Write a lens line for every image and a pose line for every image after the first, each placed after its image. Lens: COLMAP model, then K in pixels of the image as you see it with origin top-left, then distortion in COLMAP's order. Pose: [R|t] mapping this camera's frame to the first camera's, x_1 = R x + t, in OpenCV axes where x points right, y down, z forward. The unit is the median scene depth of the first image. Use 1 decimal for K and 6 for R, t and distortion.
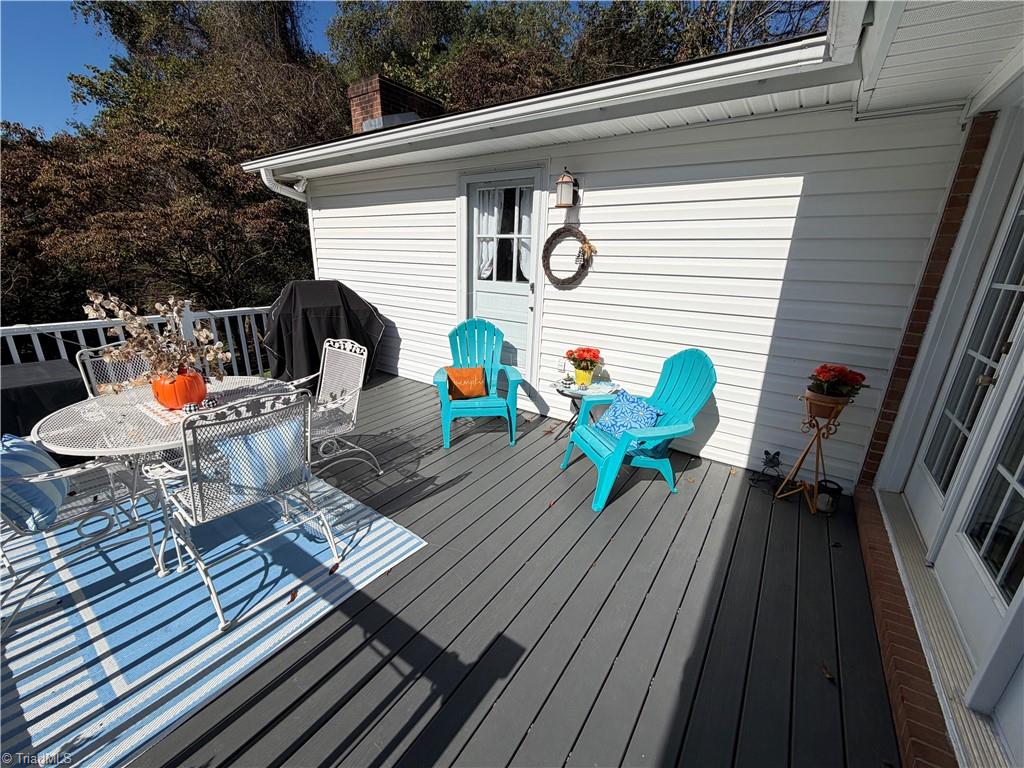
lens RADIAL K [[407.8, 0, 510.9], [0, 407.8, 384.4], [0, 0, 1]] dist [0.000413, -0.000112]
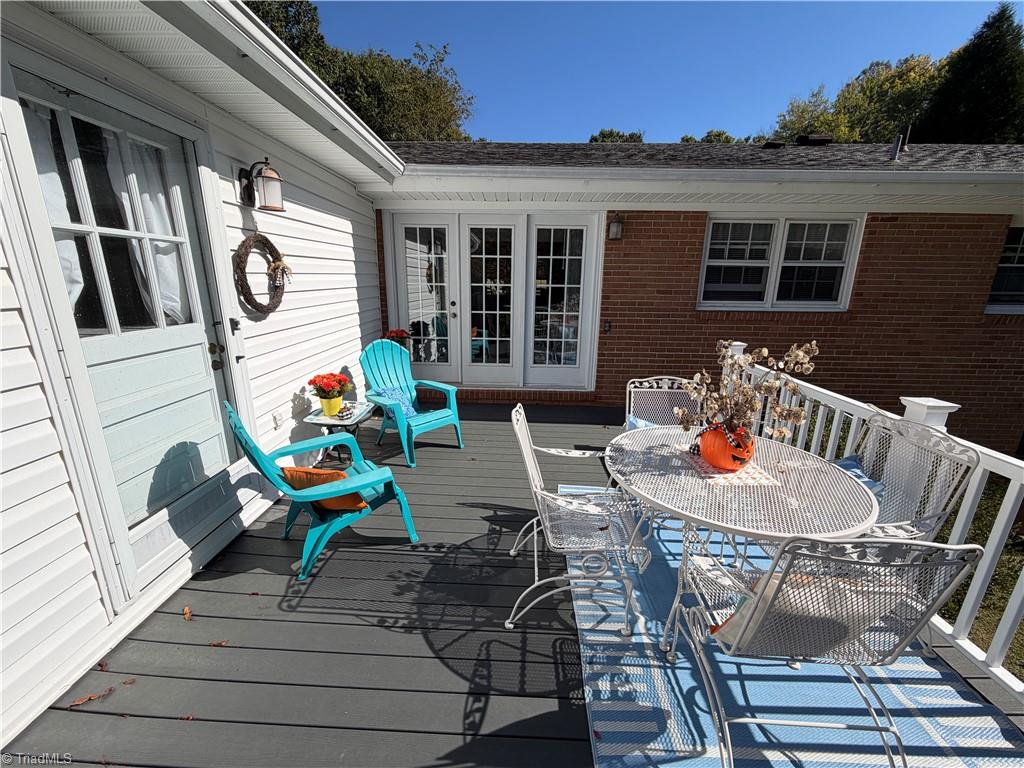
lens RADIAL K [[407.8, 0, 510.9], [0, 407.8, 384.4], [0, 0, 1]] dist [0.000413, -0.000112]
pose [[-0.549163, -0.248142, 0.798026, -0.777028], [0.220292, 0.878148, 0.424650, -0.369380], [-0.806159, 0.409000, -0.427582, 1.076164]]
